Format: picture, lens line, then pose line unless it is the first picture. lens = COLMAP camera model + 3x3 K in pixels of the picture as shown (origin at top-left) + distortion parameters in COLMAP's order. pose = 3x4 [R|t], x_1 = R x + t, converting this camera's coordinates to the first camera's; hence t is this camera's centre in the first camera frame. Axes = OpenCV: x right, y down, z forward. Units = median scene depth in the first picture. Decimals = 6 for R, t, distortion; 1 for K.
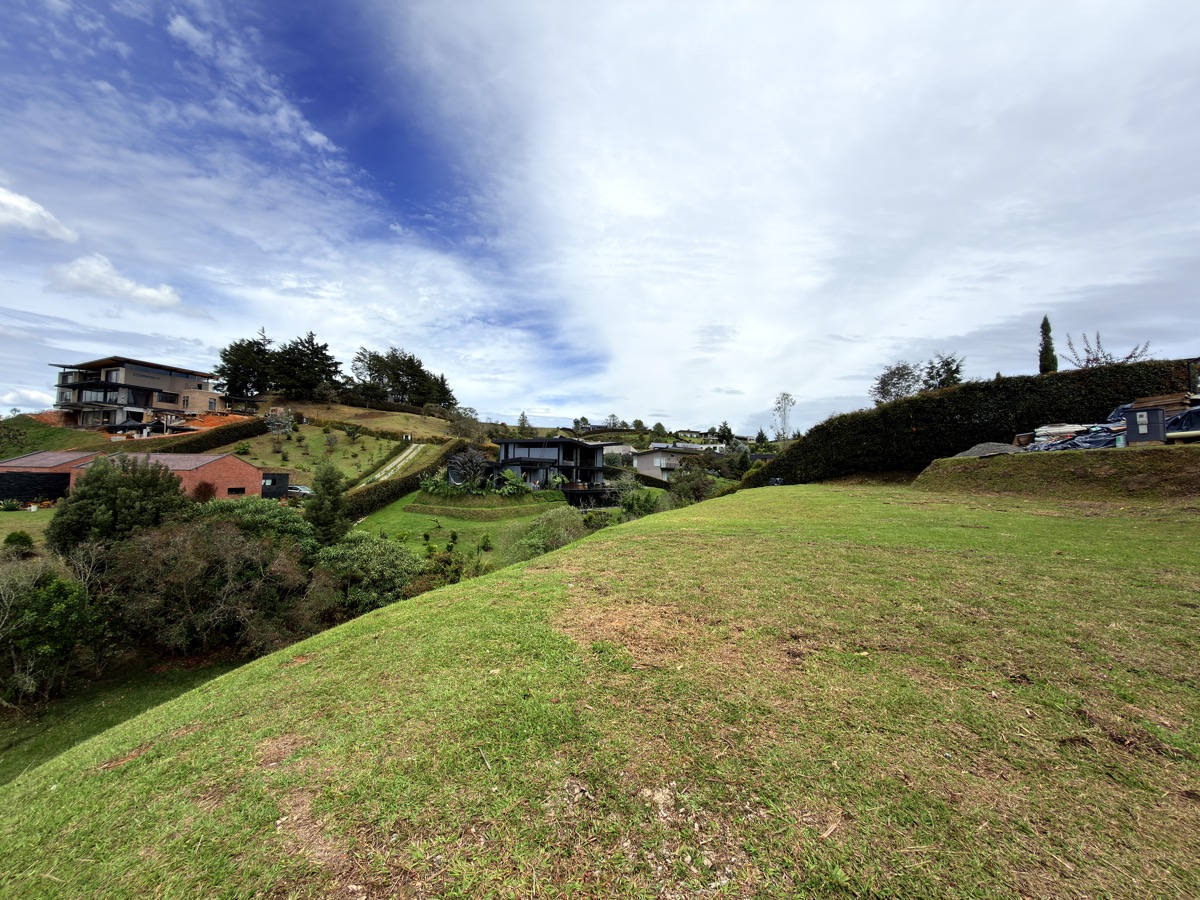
lens RADIAL K [[478.8, 0, 599.8], [0, 478.8, 452.1], [0, 0, 1]] dist [0.000242, -0.000001]
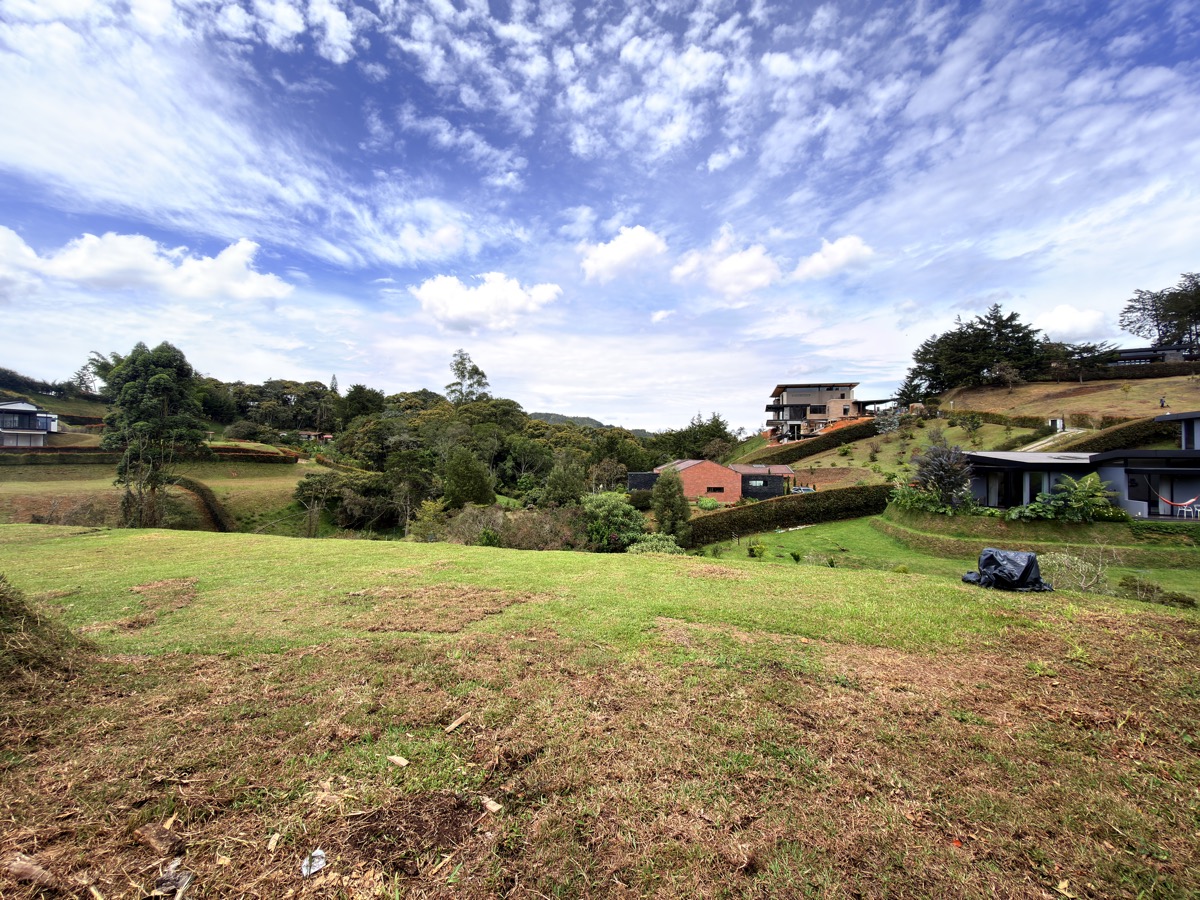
lens RADIAL K [[478.8, 0, 599.8], [0, 478.8, 452.1], [0, 0, 1]] dist [0.000242, -0.000001]
pose [[0.097336, -0.031282, -0.994760, 0.590148], [0.041236, 0.998774, -0.027373, 0.008531], [0.994397, -0.038356, 0.098507, 0.806120]]
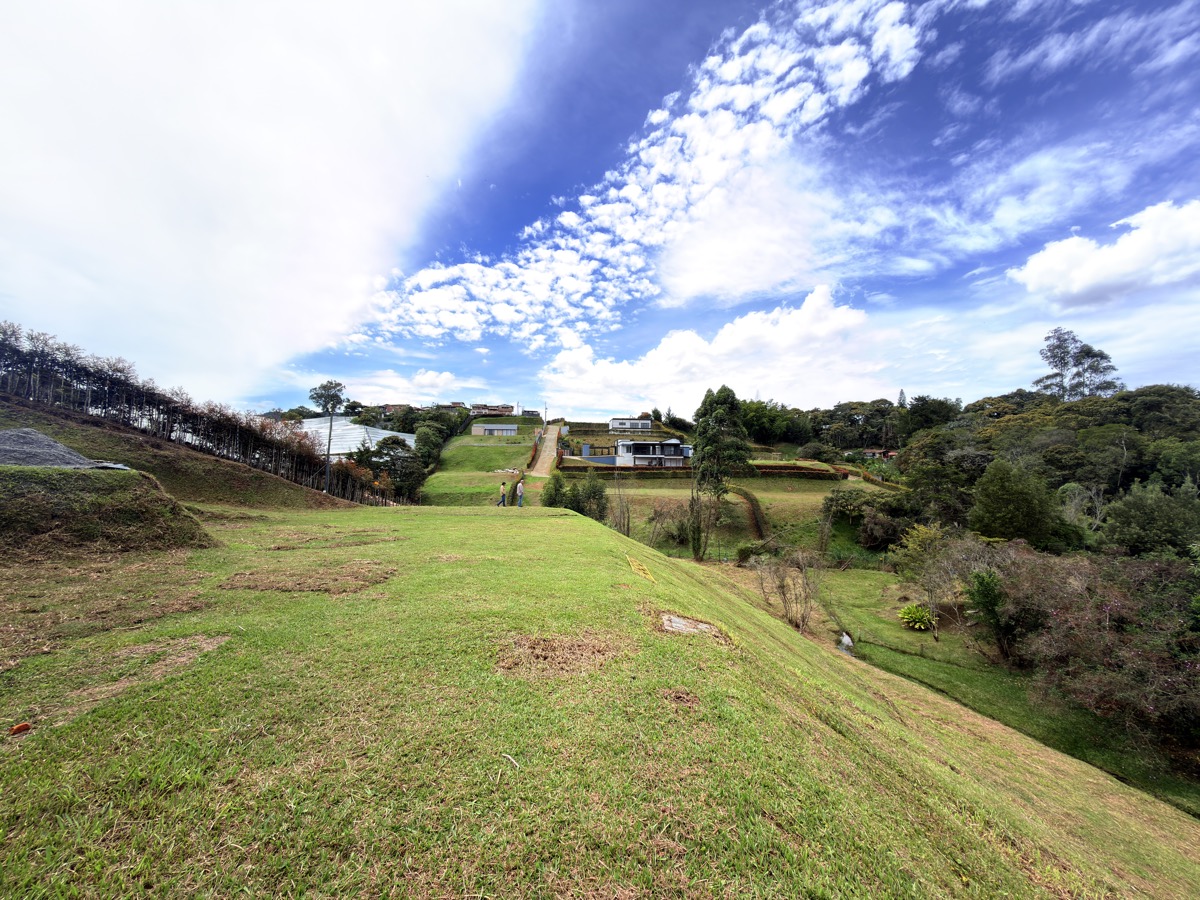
lens RADIAL K [[475.2, 0, 599.4], [0, 475.2, 446.6], [0, 0, 1]] dist [-0.000212, -0.000183]
pose [[-0.846029, -0.056120, -0.530175, 0.384834], [-0.001873, 0.994751, -0.102308, 0.023356], [0.533133, -0.085562, -0.841694, 1.004931]]
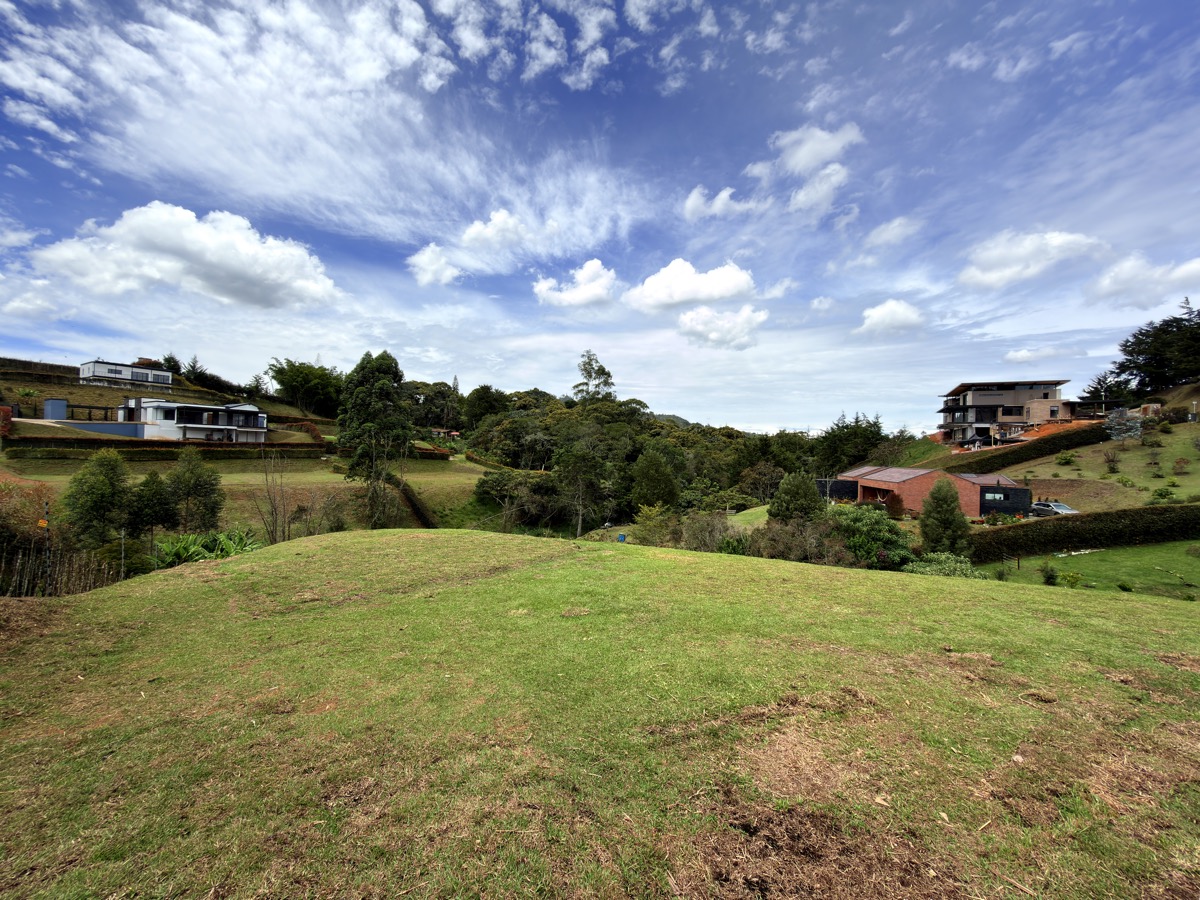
lens RADIAL K [[479.5, 0, 600.1], [0, 479.5, 444.5], [0, 0, 1]] dist [0.003249, 0.000402]
pose [[-0.072632, -0.041376, -0.996500, 0.559318], [0.020694, 0.998861, -0.042983, -0.029784], [0.997144, -0.023744, -0.071693, 0.388096]]
